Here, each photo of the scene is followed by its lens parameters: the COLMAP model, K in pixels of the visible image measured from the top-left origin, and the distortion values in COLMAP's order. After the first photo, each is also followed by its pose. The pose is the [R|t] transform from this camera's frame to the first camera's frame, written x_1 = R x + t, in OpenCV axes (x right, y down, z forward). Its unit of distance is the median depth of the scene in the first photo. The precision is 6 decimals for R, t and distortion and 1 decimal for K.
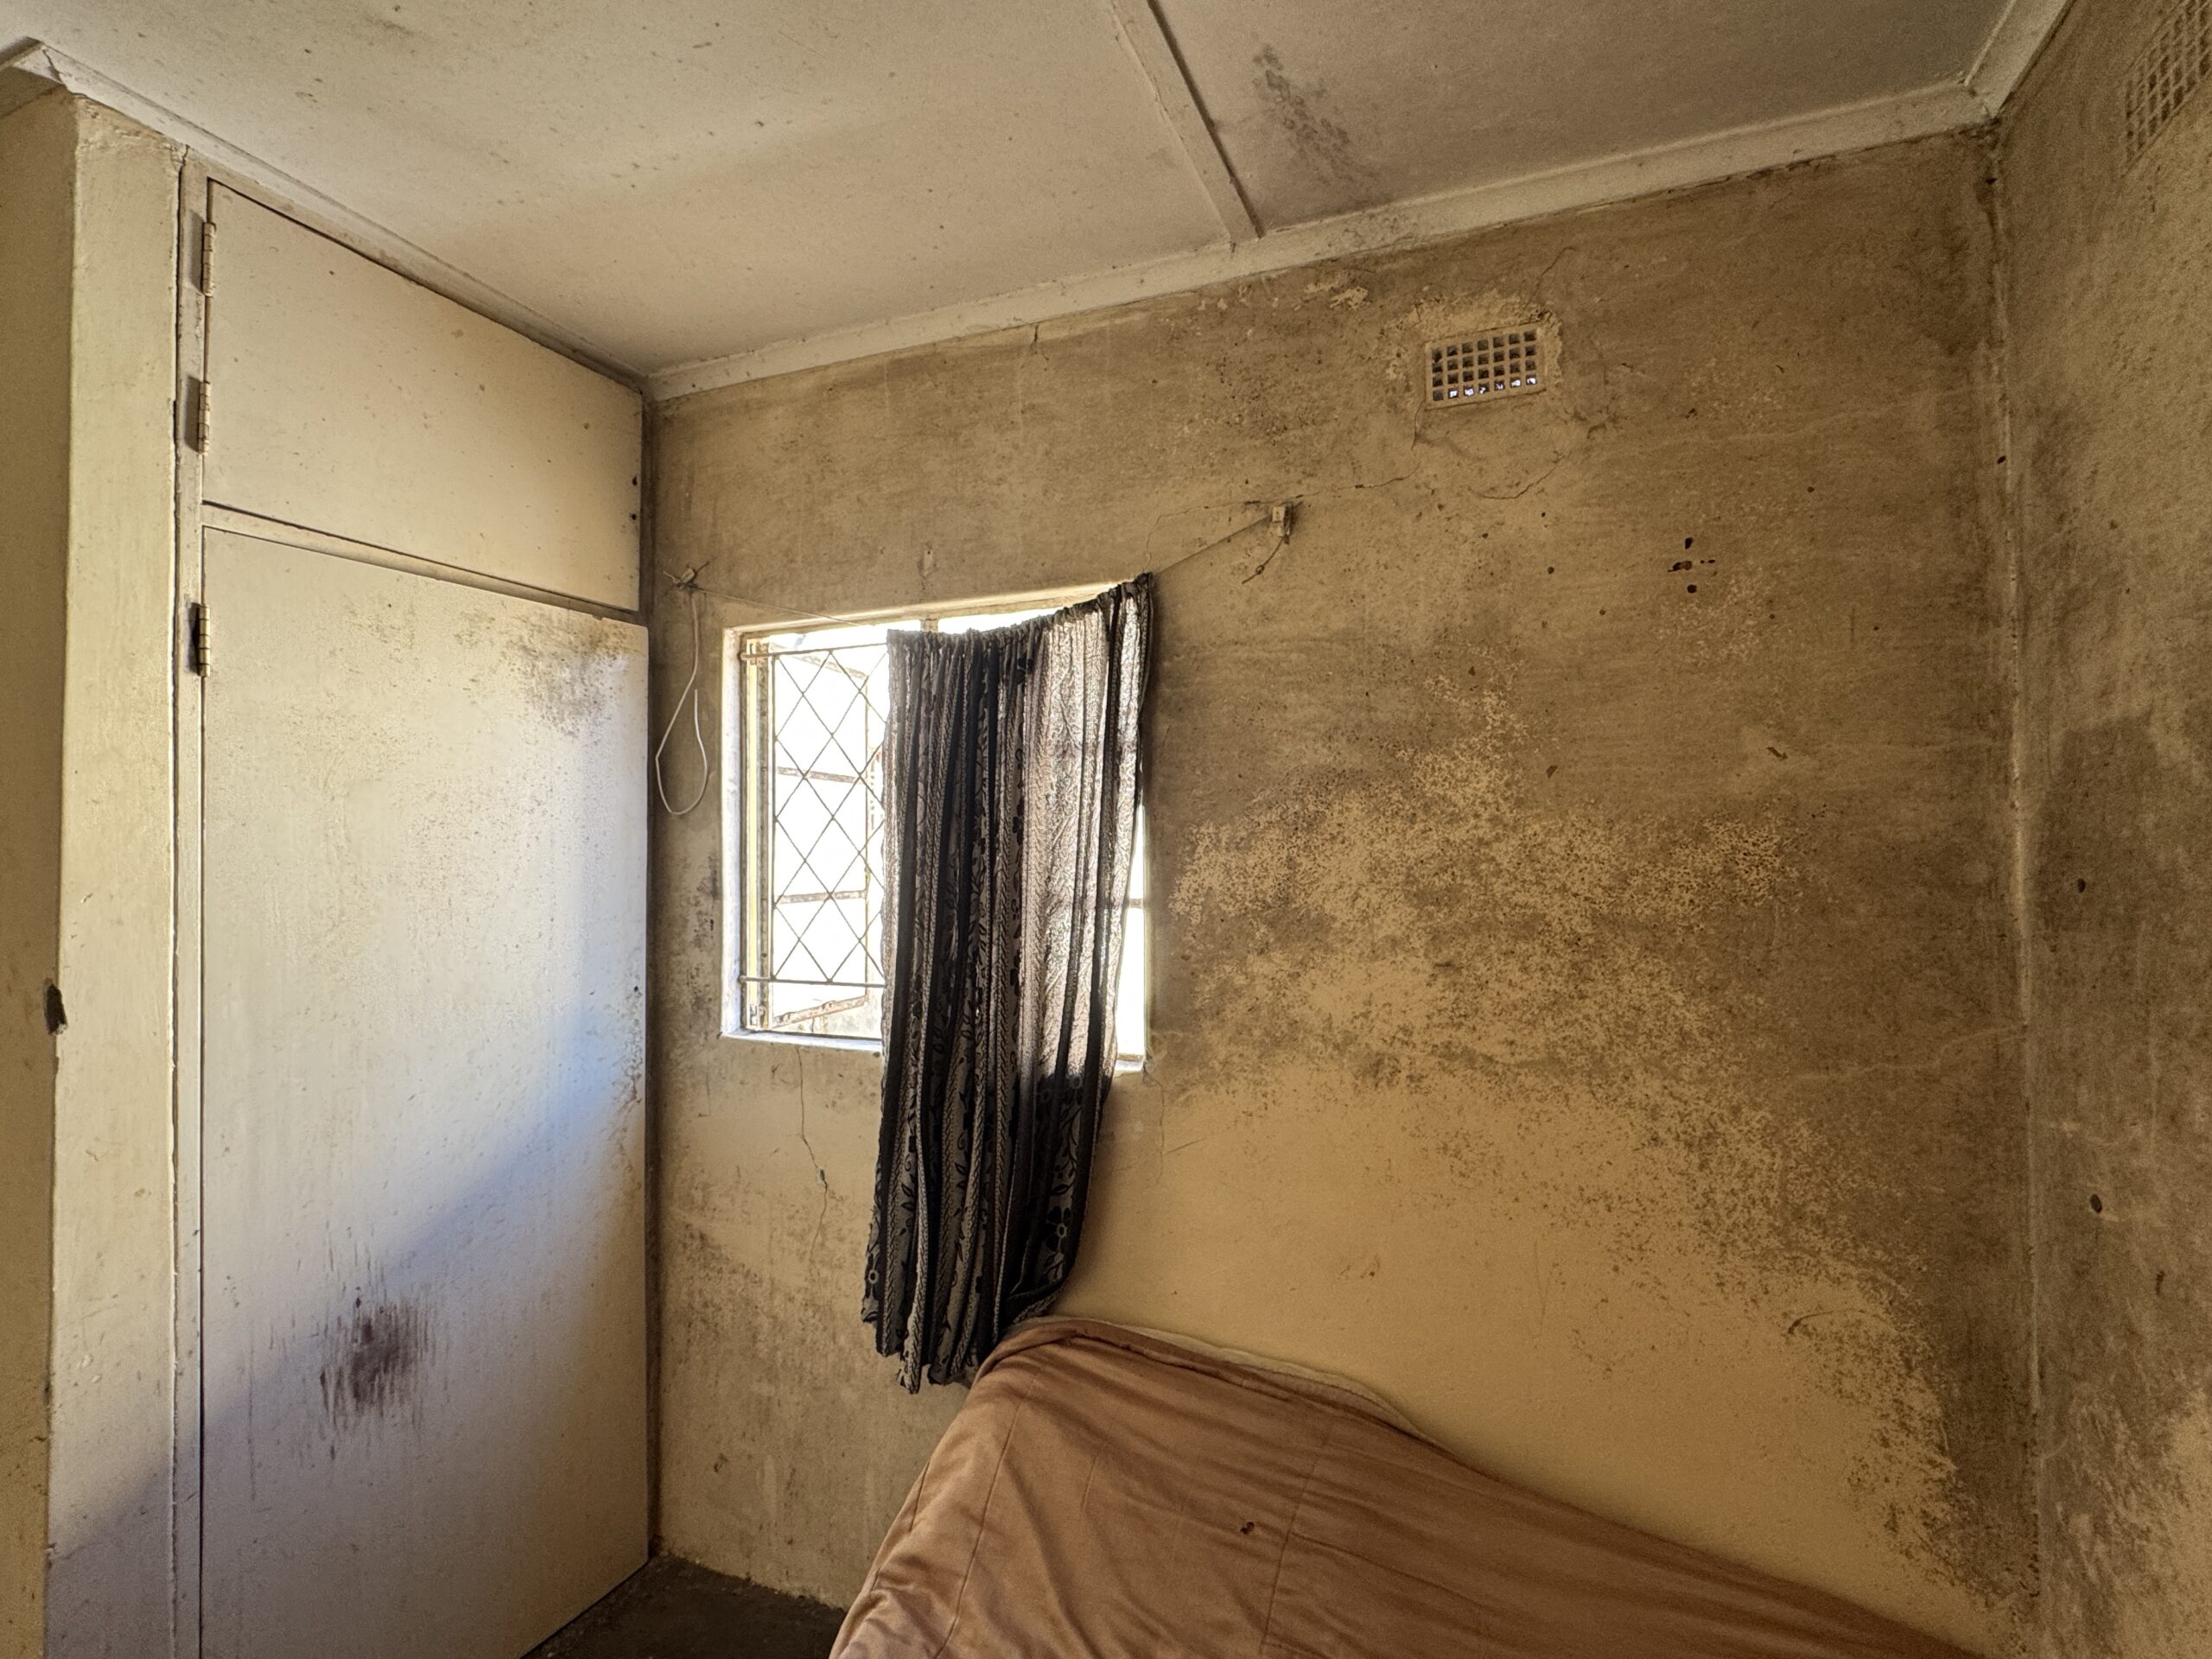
lens RADIAL K [[1047.0, 0, 1108.6], [0, 1047.0, 831.3], [0, 0, 1]] dist [-0.003937, 0.000303]
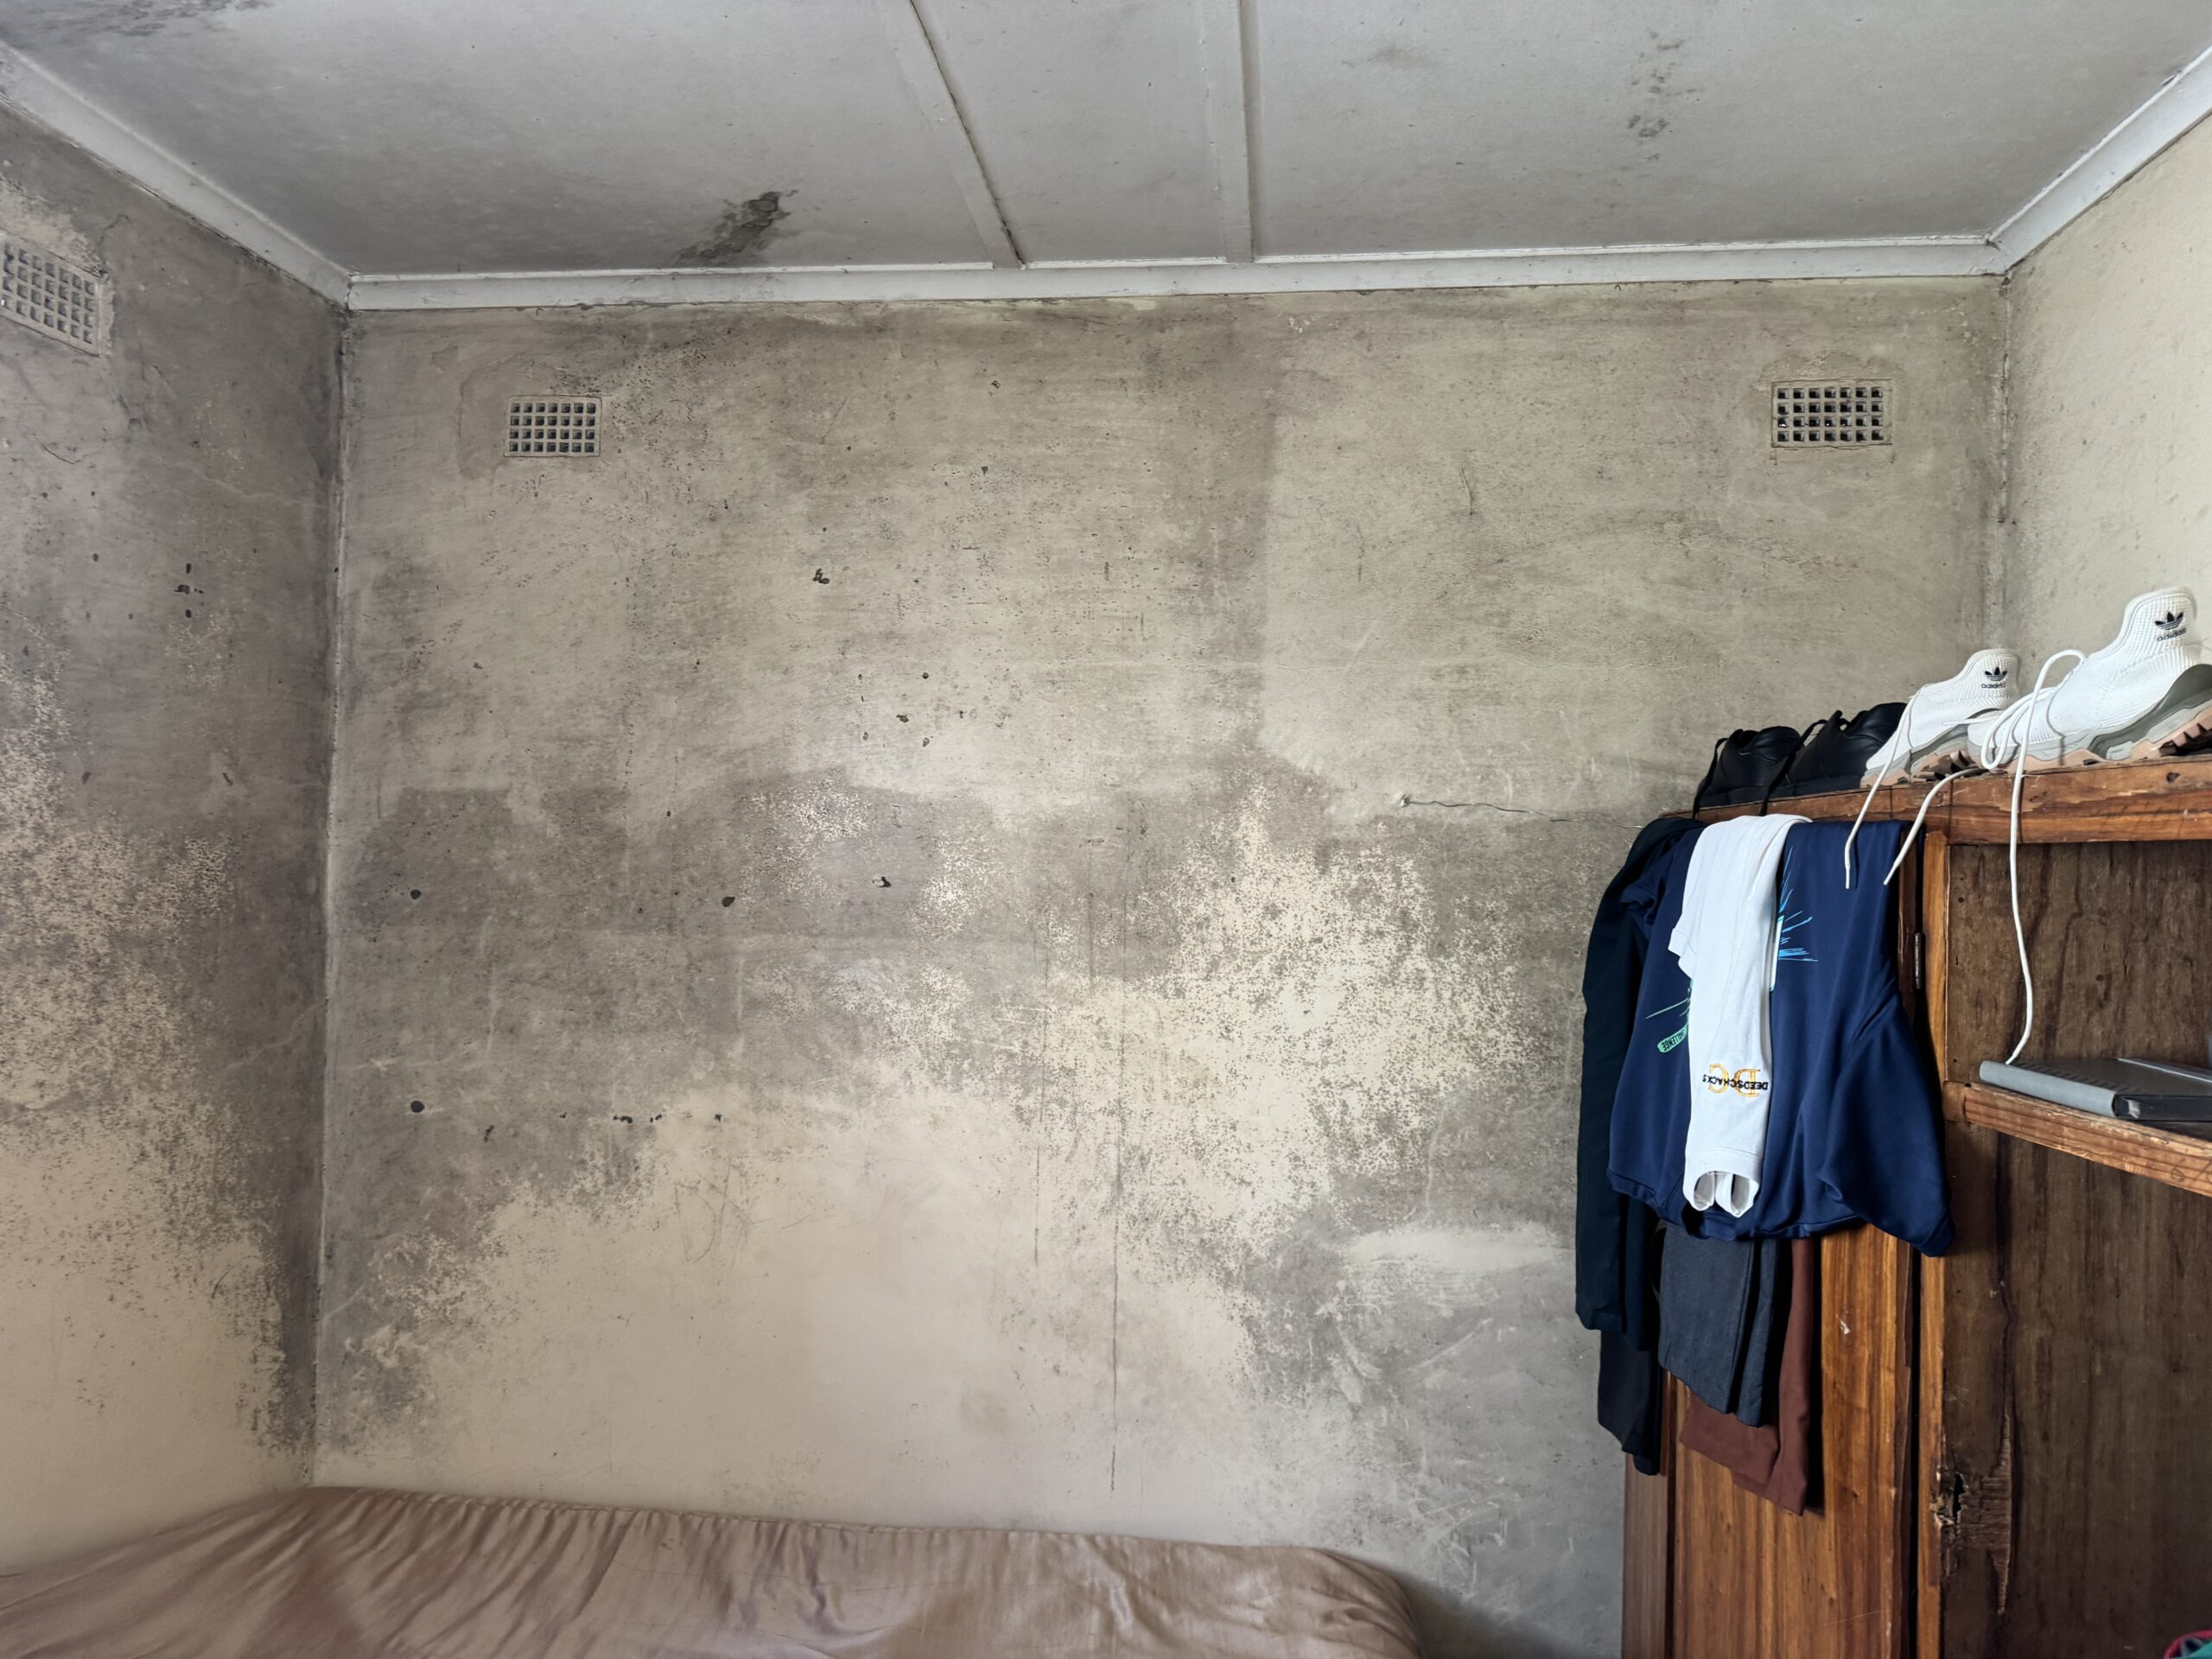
lens RADIAL K [[1540.0, 0, 1104.9], [0, 1540.0, 831.4], [0, 0, 1]] dist [0.000784, 0.000569]
pose [[-0.271665, 0.020624, 0.962171, -1.146700], [-0.044422, 0.998436, -0.033944, -0.004853], [-0.961366, -0.051963, -0.270324, 0.525461]]
